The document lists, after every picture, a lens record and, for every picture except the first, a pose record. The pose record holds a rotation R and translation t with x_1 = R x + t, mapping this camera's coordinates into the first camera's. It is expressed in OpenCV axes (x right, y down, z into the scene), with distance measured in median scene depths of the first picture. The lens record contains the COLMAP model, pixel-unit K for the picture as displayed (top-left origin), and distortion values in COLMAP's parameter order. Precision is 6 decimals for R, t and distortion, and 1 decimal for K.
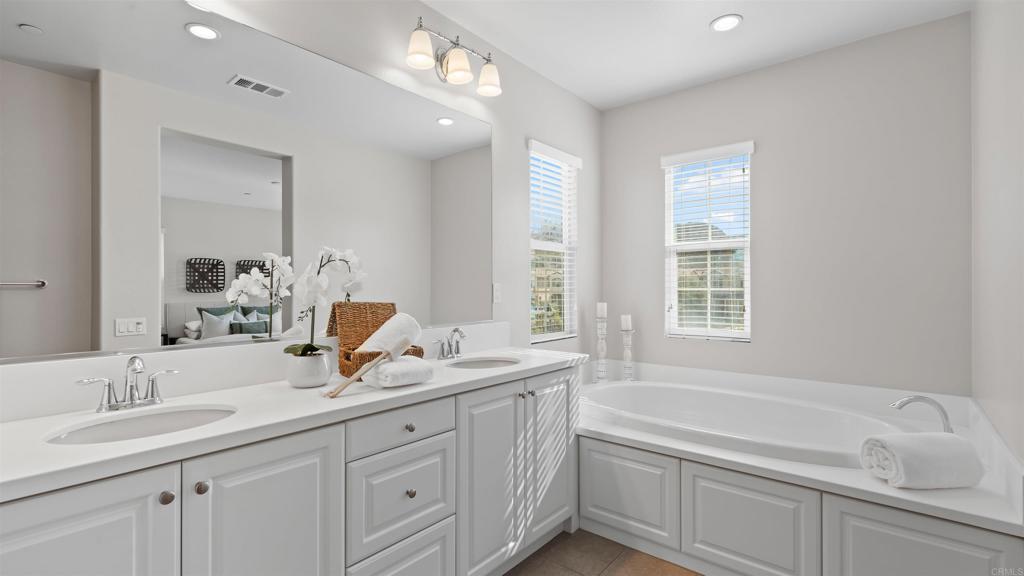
lens RADIAL K [[460.4, 0, 510.8], [0, 460.4, 286.8], [0, 0, 1]] dist [-0.001695, -0.001128]
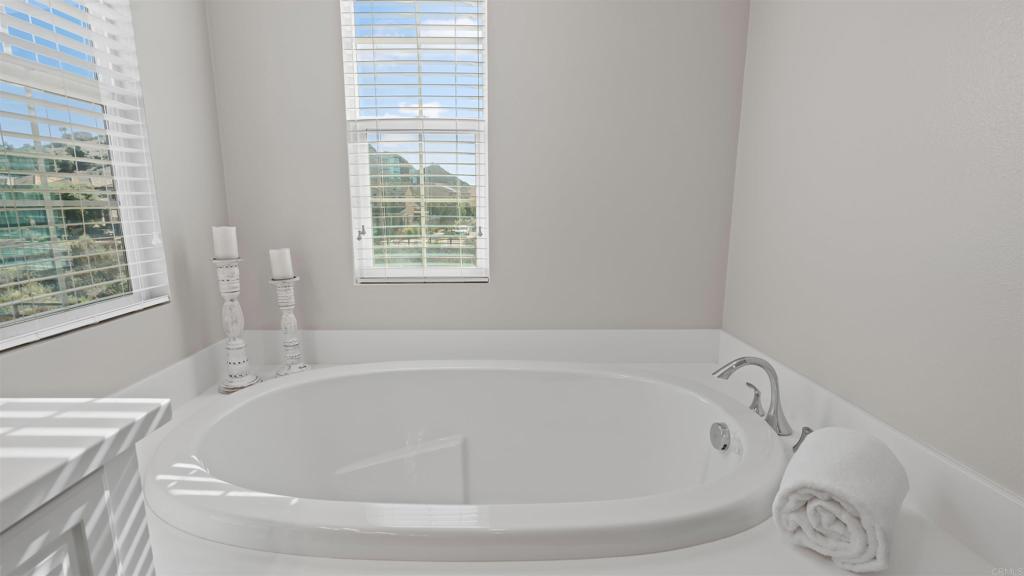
lens RADIAL K [[460.4, 0, 508.8], [0, 460.4, 290.1], [0, 0, 1]] dist [-0.001695, -0.001128]
pose [[0.758098, -0.114918, 0.641935, 0.107451], [-0.008502, 0.982526, 0.185931, 0.007687], [-0.652085, -0.146412, 0.743874, 0.437091]]
